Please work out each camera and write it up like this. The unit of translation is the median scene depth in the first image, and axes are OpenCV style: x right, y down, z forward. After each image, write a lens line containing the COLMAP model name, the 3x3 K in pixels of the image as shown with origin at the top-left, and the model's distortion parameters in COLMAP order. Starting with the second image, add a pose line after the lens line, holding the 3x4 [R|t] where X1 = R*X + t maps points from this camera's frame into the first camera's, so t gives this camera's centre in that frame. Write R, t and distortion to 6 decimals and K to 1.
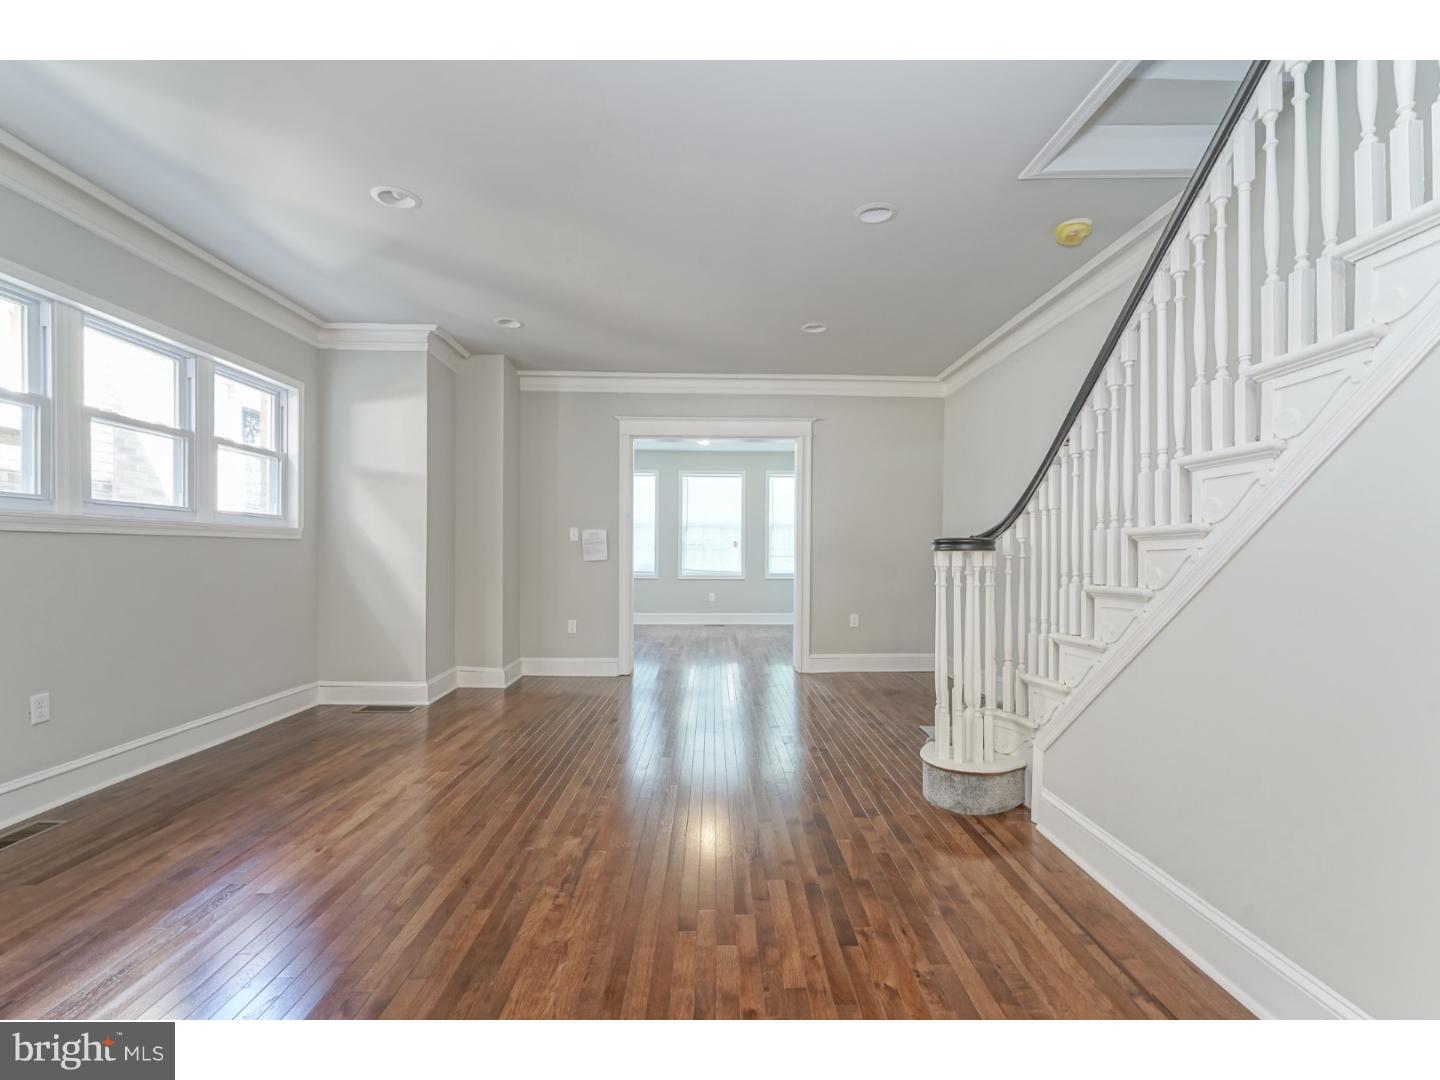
lens RADIAL K [[671.8, 0, 710.3], [0, 671.8, 552.3], [0, 0, 1]] dist [-0.013904, 0.005164]
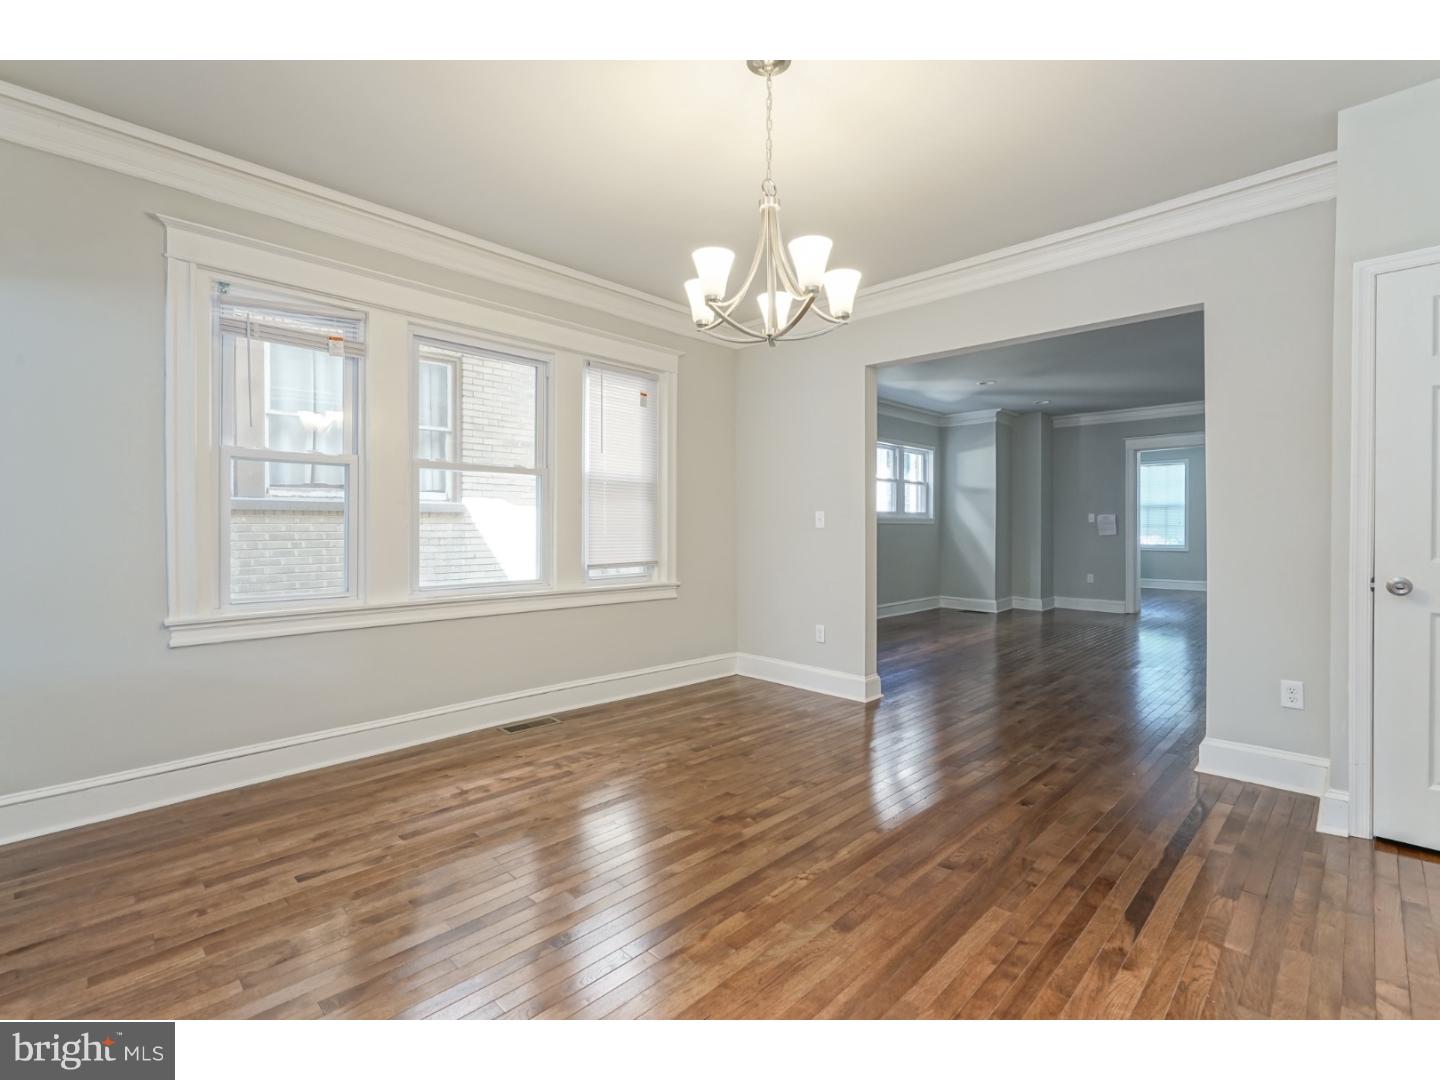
lens RADIAL K [[671.8, 0, 711.0], [0, 671.8, 529.7], [0, 0, 1]] dist [-0.013904, 0.005164]
pose [[0.705126, -0.001643, -0.709080, 0.310619], [0.002361, 0.999997, 0.000031, -0.002809], [0.709078, -0.001696, 0.705128, -0.802060]]
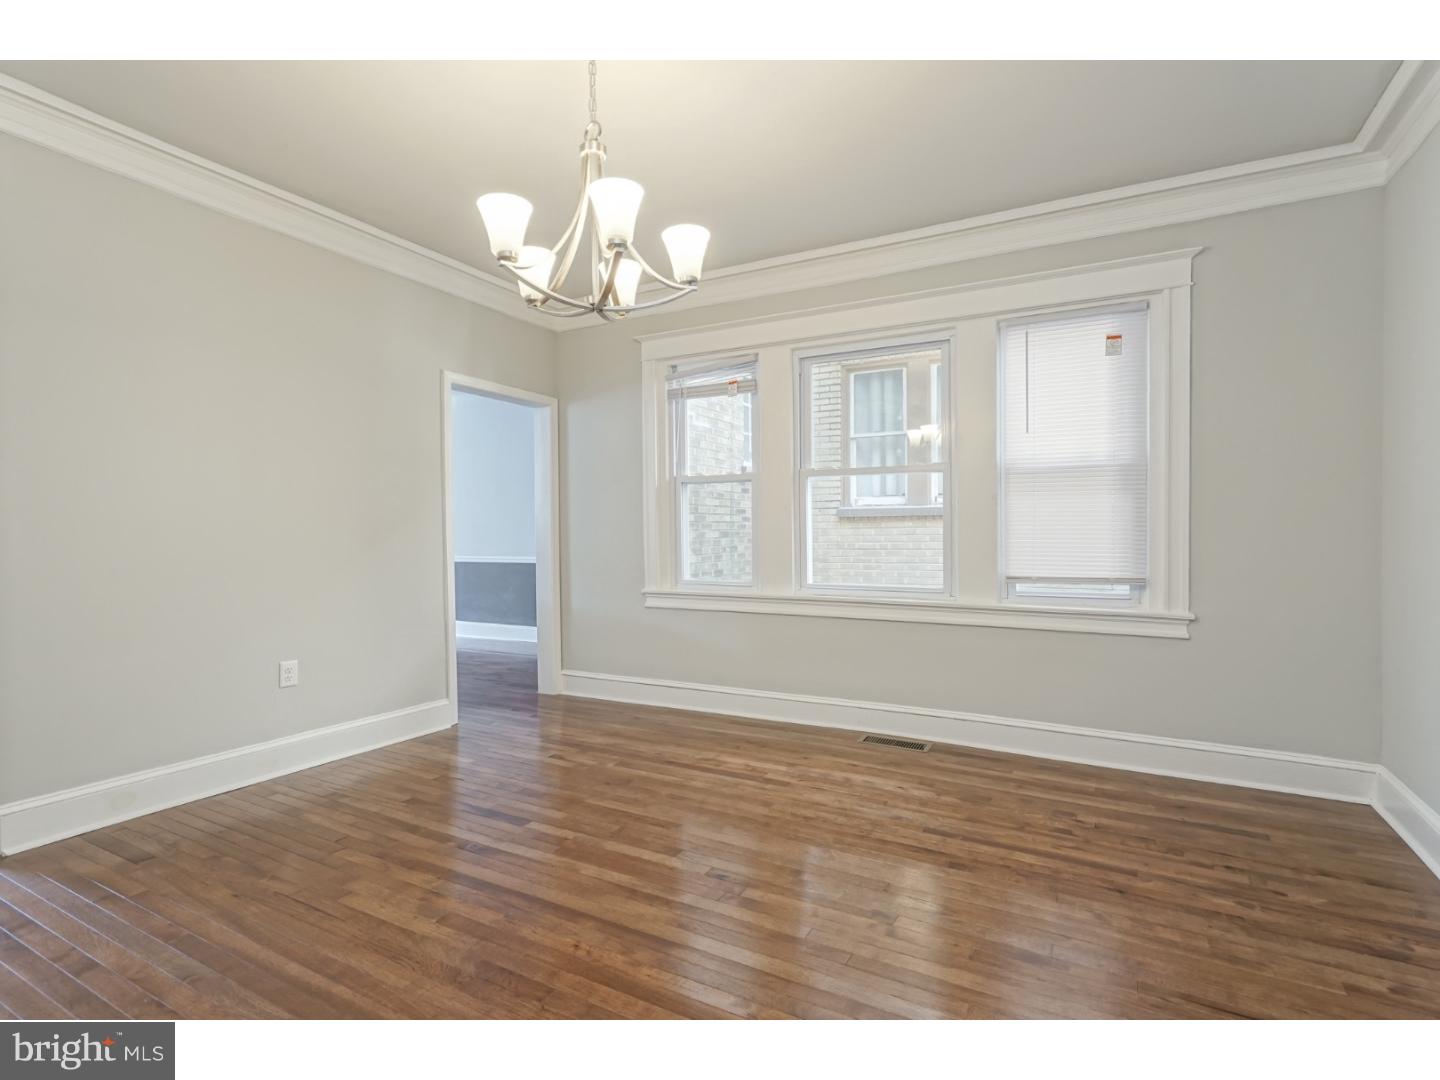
lens RADIAL K [[671.8, 0, 727.1], [0, 671.8, 540.3], [0, 0, 1]] dist [-0.013904, 0.005164]
pose [[-0.472219, 0.008949, -0.881436, 0.329459], [0.001765, 0.999956, 0.009206, -0.001813], [0.881480, 0.002792, -0.472214, -0.225237]]
